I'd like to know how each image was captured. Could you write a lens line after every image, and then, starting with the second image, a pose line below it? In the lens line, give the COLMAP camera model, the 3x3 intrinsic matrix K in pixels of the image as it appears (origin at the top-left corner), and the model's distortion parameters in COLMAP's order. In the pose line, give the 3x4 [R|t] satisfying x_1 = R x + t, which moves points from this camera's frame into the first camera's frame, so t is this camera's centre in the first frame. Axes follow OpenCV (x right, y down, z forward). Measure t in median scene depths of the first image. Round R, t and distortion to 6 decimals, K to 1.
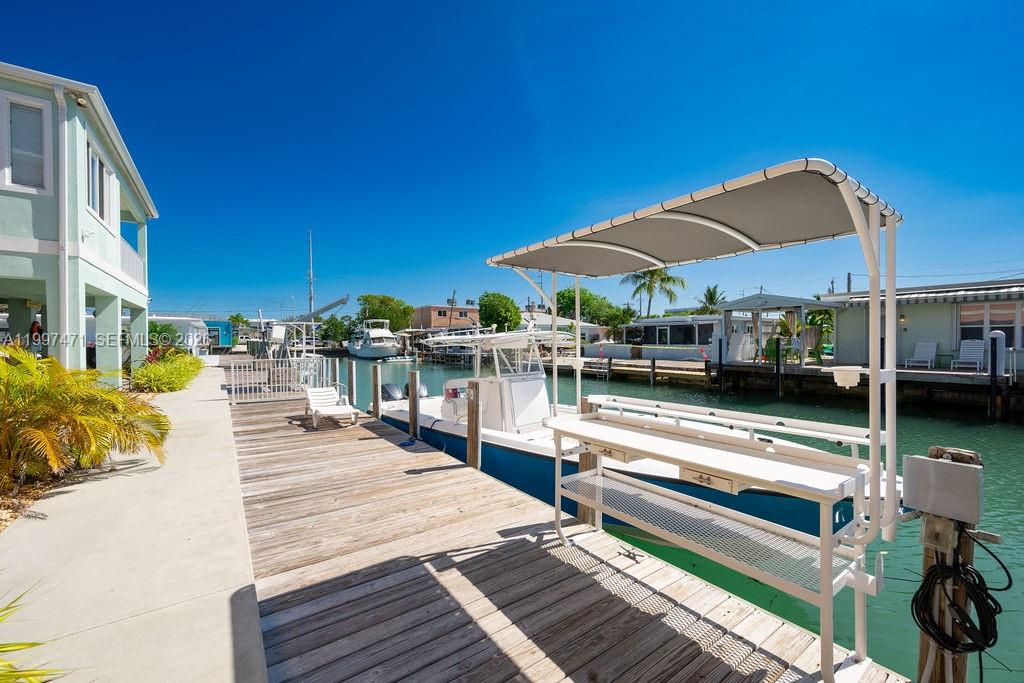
lens RADIAL K [[407.1, 0, 509.9], [0, 407.1, 346.0], [0, 0, 1]] dist [-0.002709, -0.000026]
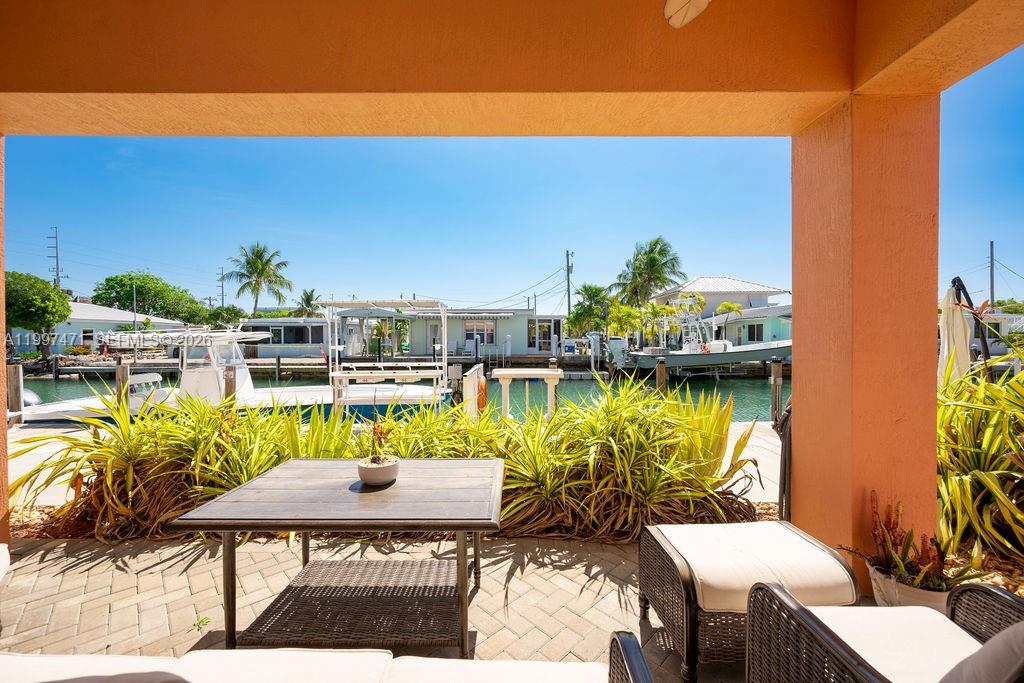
lens RADIAL K [[396.6, 0, 512.4], [0, 396.6, 344.1], [0, 0, 1]] dist [-0.001196, -0.000047]
pose [[0.582327, -0.006129, 0.812931, -0.117612], [0.010720, 0.999943, -0.000140, 0.003633], [-0.812884, 0.008796, 0.582360, -0.113280]]
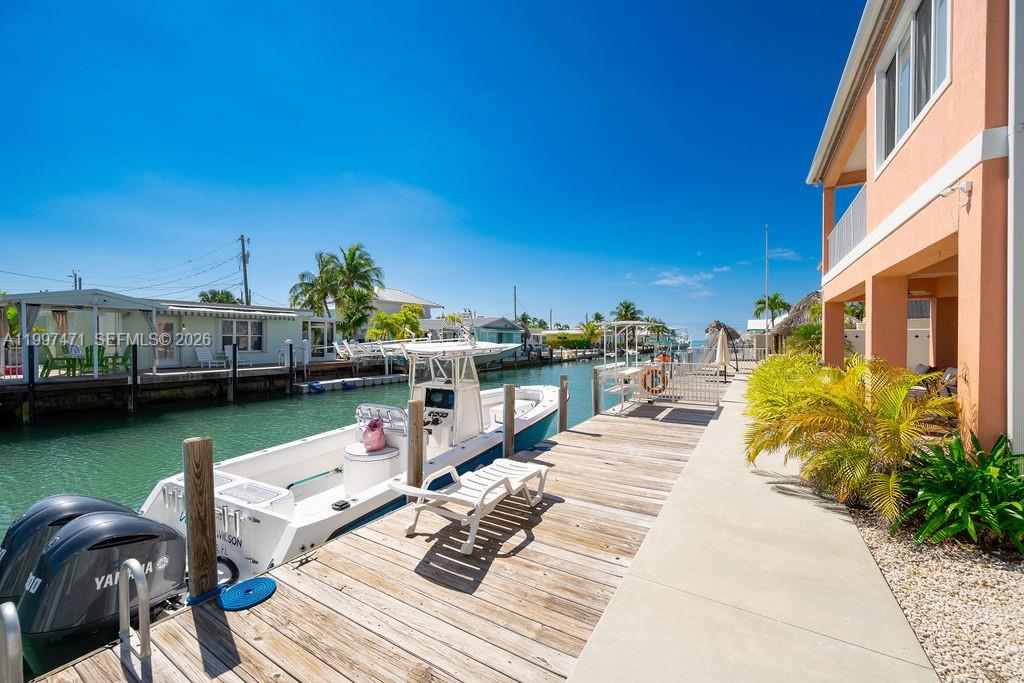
lens RADIAL K [[398.9, 0, 512.1], [0, 398.9, 346.1], [0, 0, 1]] dist [-0.000987, -0.000282]
pose [[-0.391830, -0.007477, 0.920007, -0.249272], [0.016769, 0.999743, 0.015267, -0.008183], [-0.919885, 0.021409, -0.391604, 0.322715]]
